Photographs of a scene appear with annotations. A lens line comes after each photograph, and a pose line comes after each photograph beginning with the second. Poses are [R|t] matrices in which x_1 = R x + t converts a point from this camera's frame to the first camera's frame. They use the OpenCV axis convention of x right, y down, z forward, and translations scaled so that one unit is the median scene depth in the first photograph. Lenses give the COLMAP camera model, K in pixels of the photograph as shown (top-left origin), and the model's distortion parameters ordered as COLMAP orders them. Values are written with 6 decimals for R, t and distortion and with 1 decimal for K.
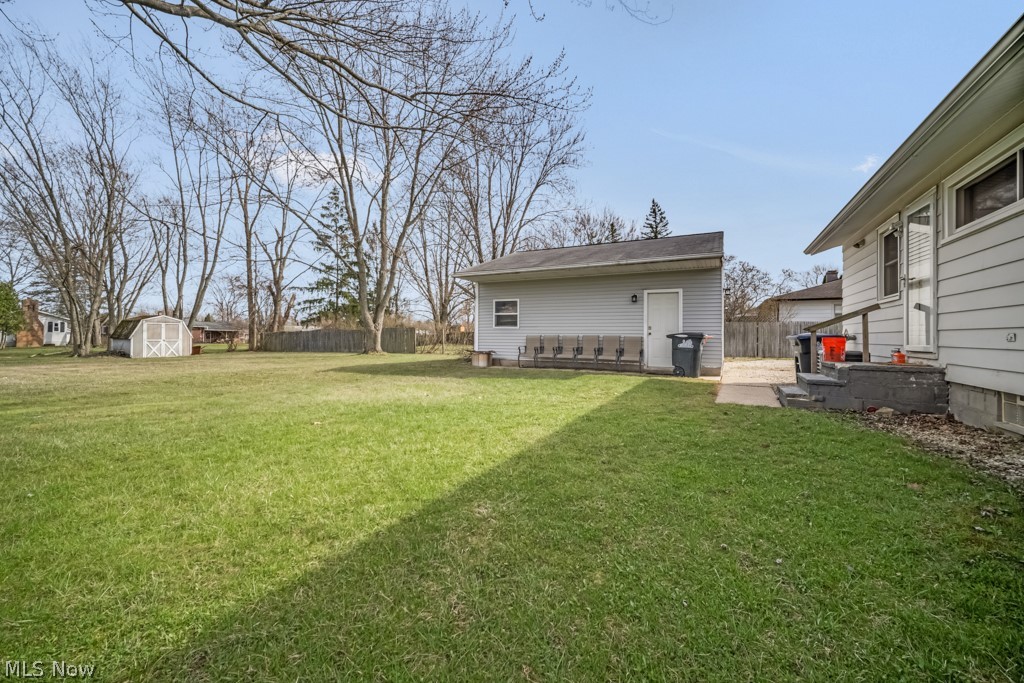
lens RADIAL K [[405.9, 0, 512.0], [0, 405.9, 341.5], [0, 0, 1]] dist [0.000009, -0.000009]
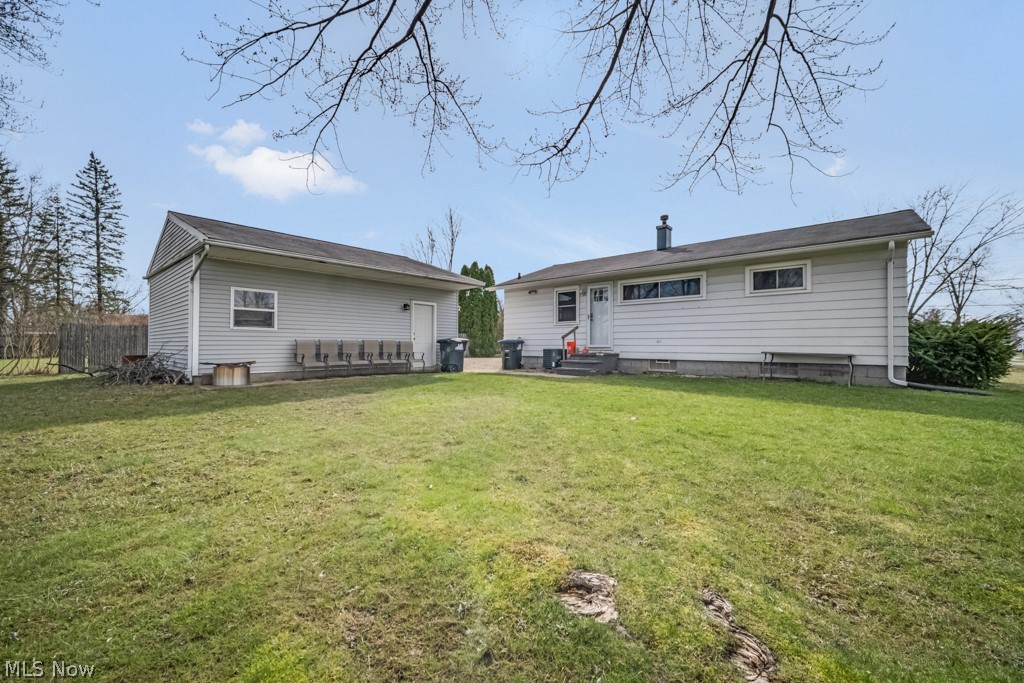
lens RADIAL K [[405.9, 0, 512.0], [0, 405.9, 341.5], [0, 0, 1]] dist [0.000009, -0.000009]
pose [[0.244943, 0.003185, 0.969532, -0.691239], [0.013622, 0.999885, -0.006726, -0.000567], [-0.969442, 0.014855, 0.244872, 0.443716]]
